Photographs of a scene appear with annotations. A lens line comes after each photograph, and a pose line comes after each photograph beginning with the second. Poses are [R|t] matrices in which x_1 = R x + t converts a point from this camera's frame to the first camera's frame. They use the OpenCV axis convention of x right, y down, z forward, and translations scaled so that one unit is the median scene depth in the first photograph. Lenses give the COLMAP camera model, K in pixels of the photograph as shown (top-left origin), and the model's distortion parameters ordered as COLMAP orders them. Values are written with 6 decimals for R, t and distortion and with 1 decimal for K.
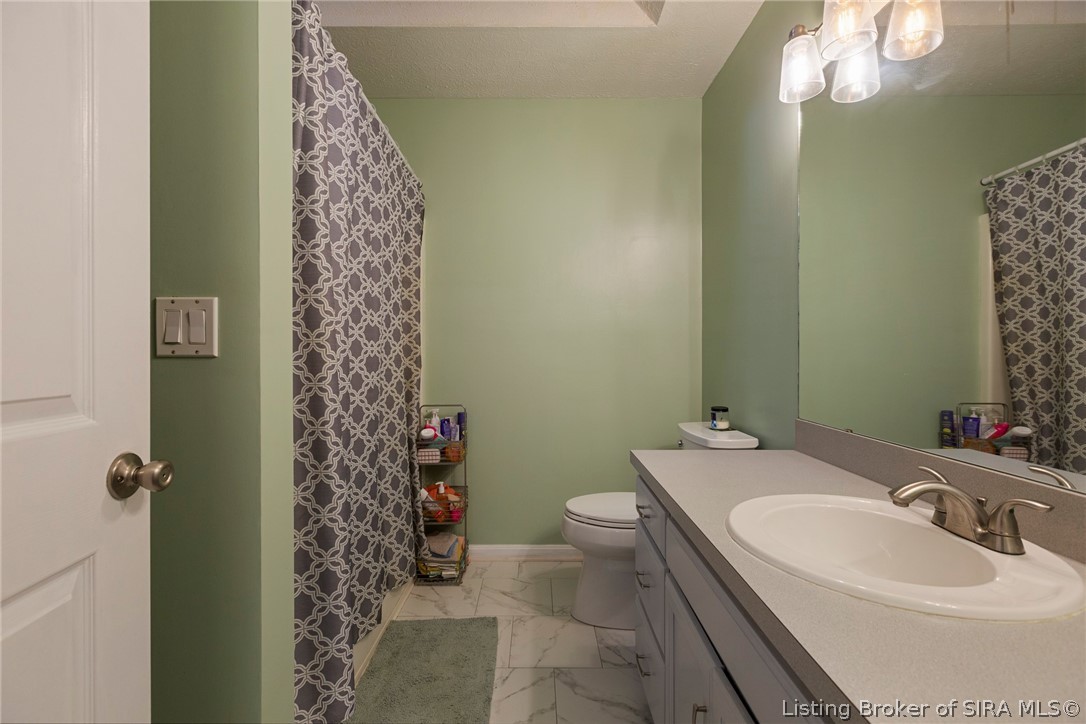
lens RADIAL K [[483.1, 0, 543.1], [0, 483.1, 360.5], [0, 0, 1]] dist [0.001651, 0.000457]
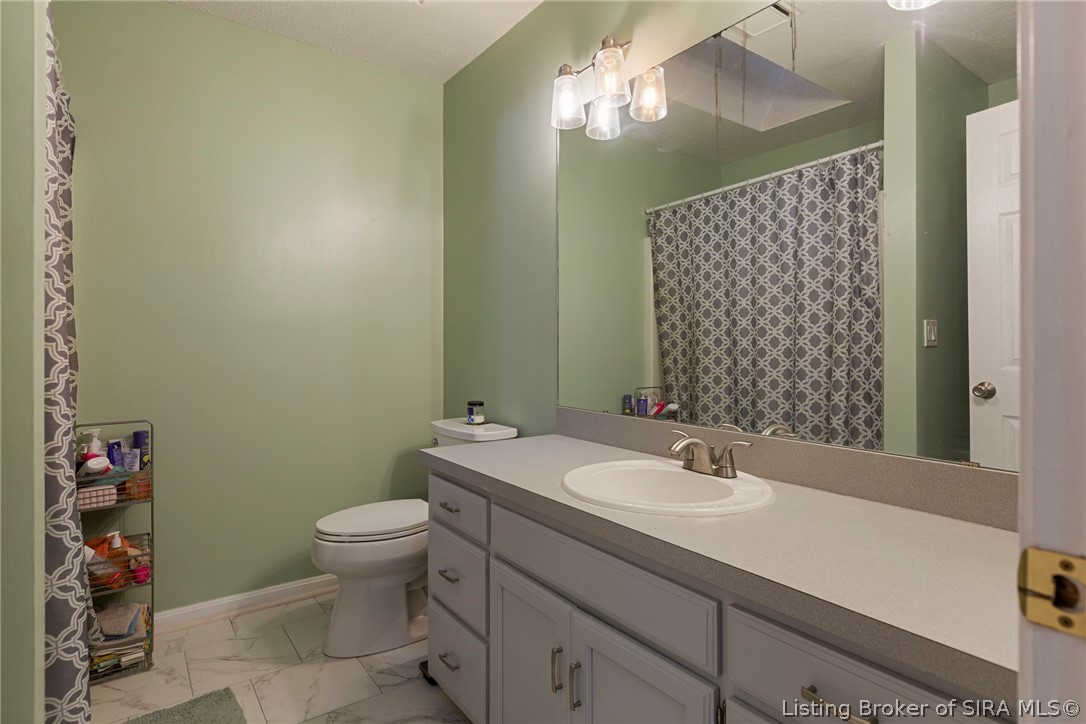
lens RADIAL K [[567.5, 0, 541.1], [0, 567.5, 355.6], [0, 0, 1]] dist [0.009613, -0.000577]
pose [[0.811571, -0.009214, 0.584181, -0.197576], [0.010172, 0.999947, 0.001640, -0.000057], [-0.584165, 0.004611, 0.811622, -0.039191]]
